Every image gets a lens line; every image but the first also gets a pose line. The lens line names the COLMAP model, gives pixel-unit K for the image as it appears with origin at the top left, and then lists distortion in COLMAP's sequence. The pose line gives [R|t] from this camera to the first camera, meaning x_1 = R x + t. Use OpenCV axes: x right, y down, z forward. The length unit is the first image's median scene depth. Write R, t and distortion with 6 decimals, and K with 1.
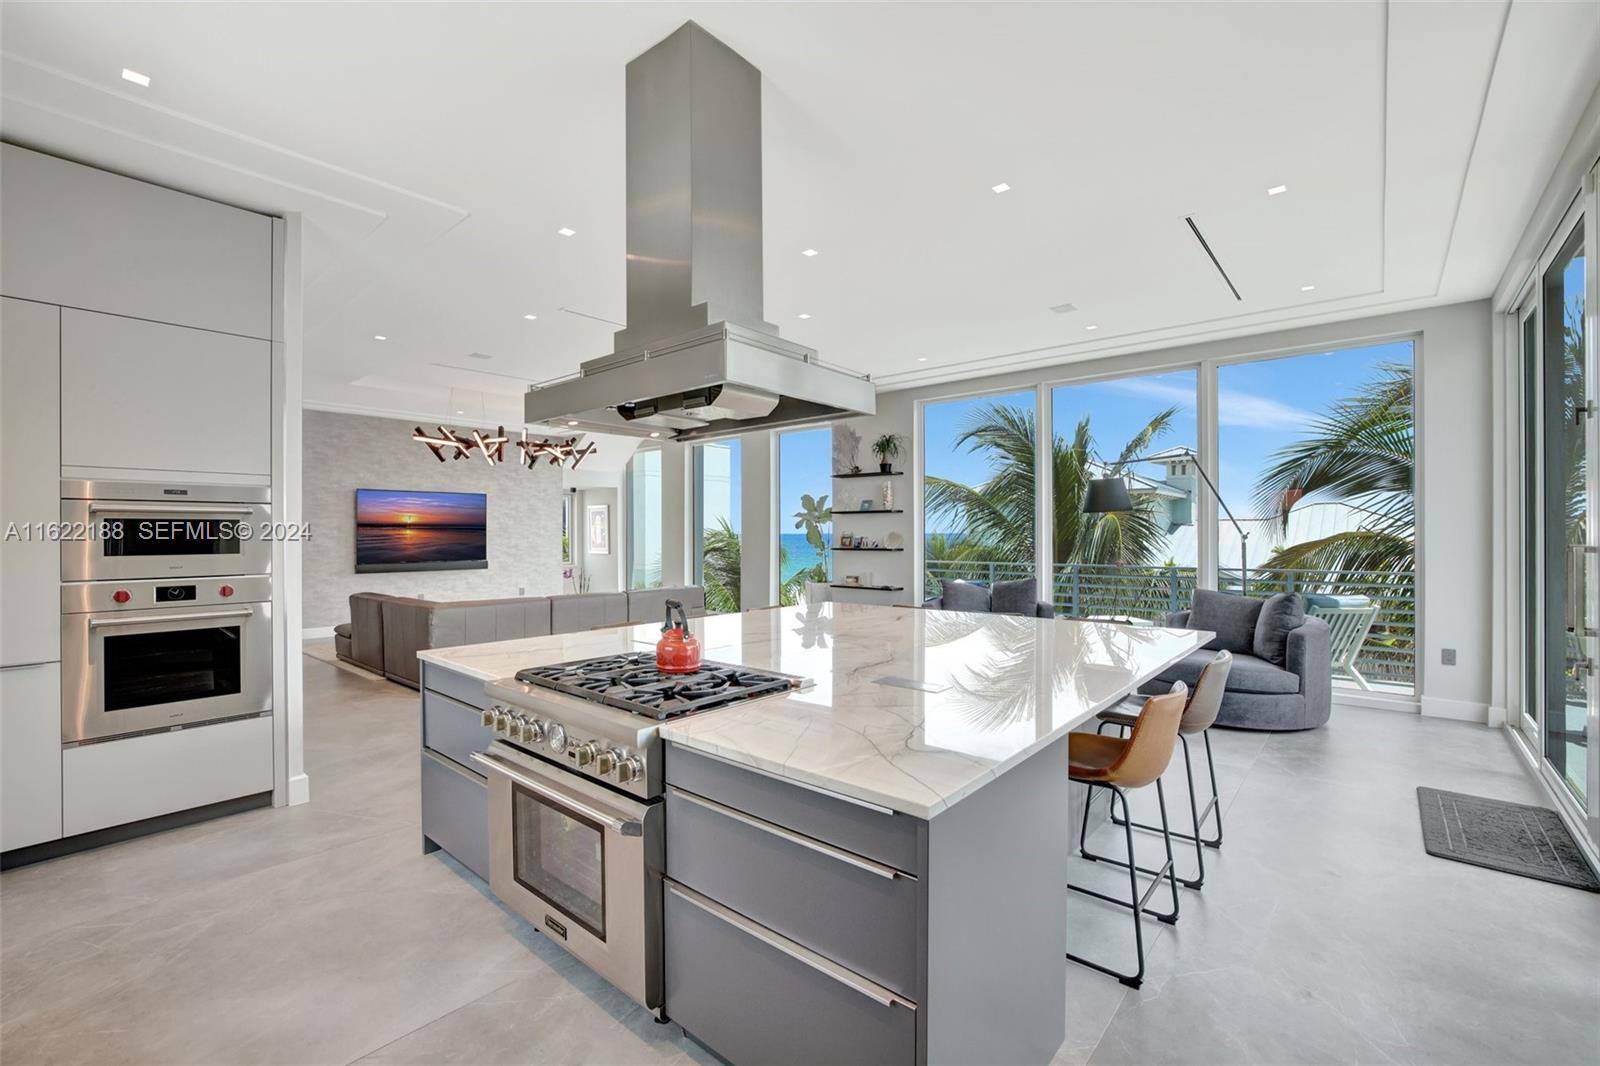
lens RADIAL K [[691.7, 0, 805.0], [0, 691.7, 533.9], [0, 0, 1]] dist [-0.016480, 0.000675]
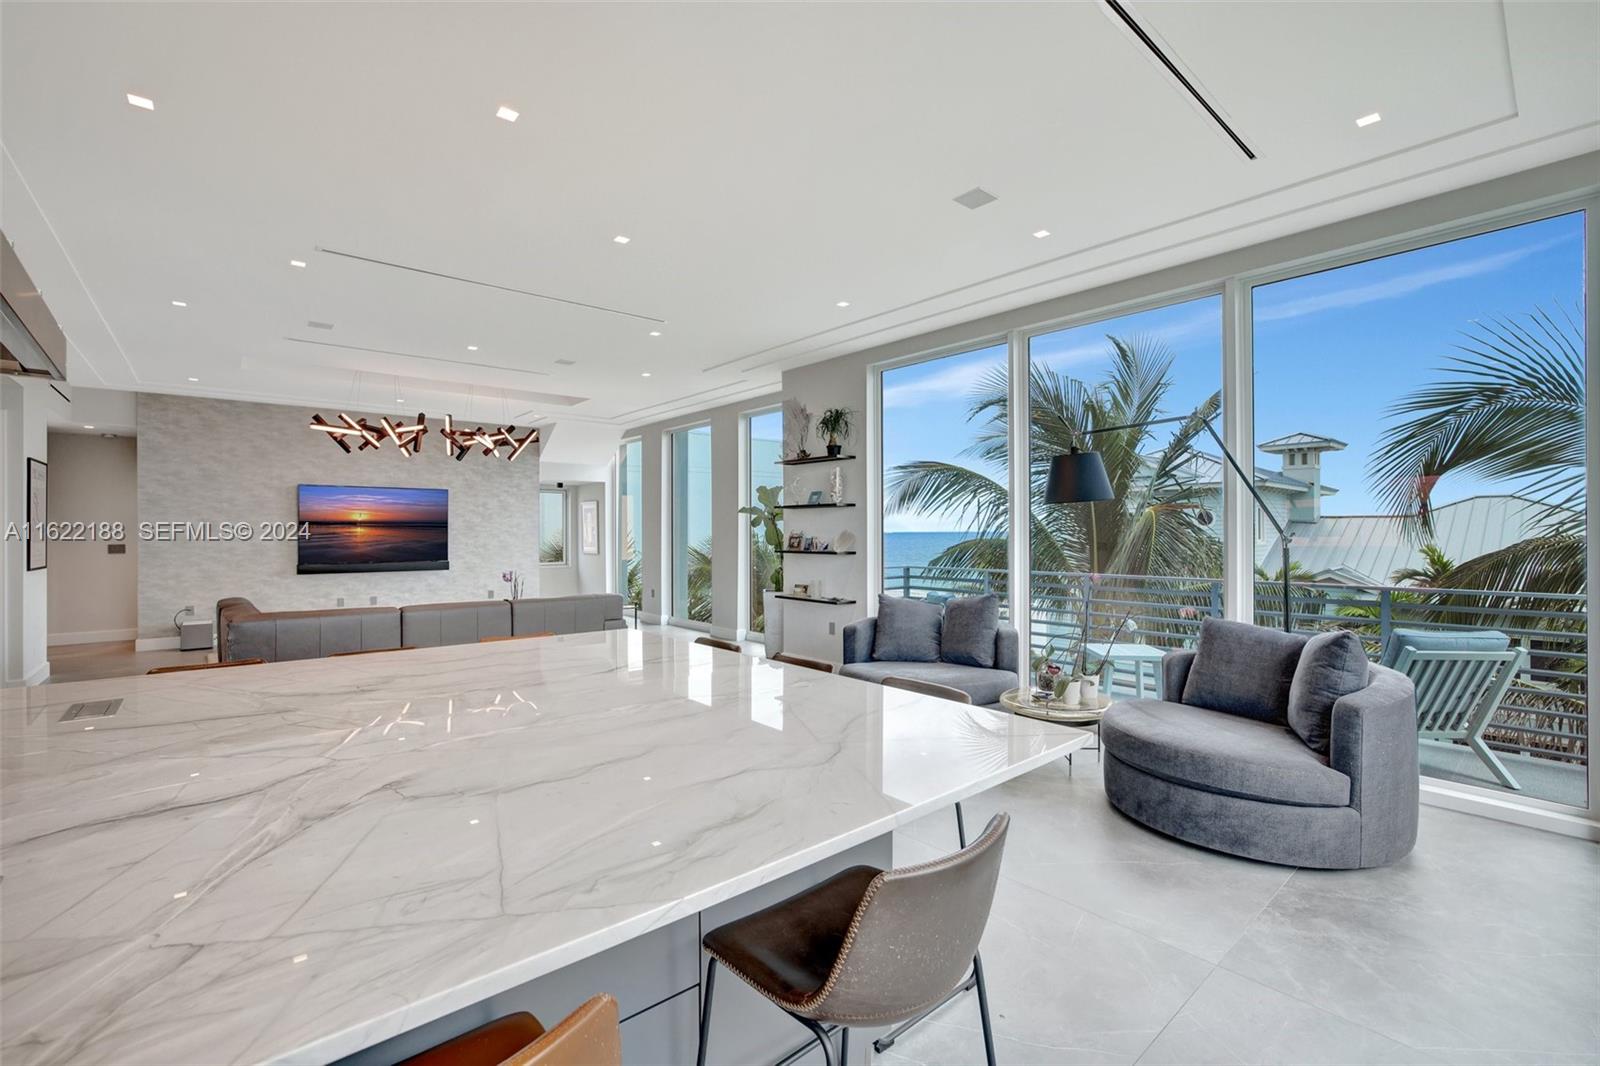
lens RADIAL K [[691.7, 0, 794.7], [0, 691.7, 527.9], [0, 0, 1]] dist [-0.016480, 0.000675]
pose [[0.987725, 0.000343, -0.156202, 0.188021], [-0.001338, 0.999979, -0.006265, -0.000903], [0.156197, 0.006397, 0.987705, 0.190941]]
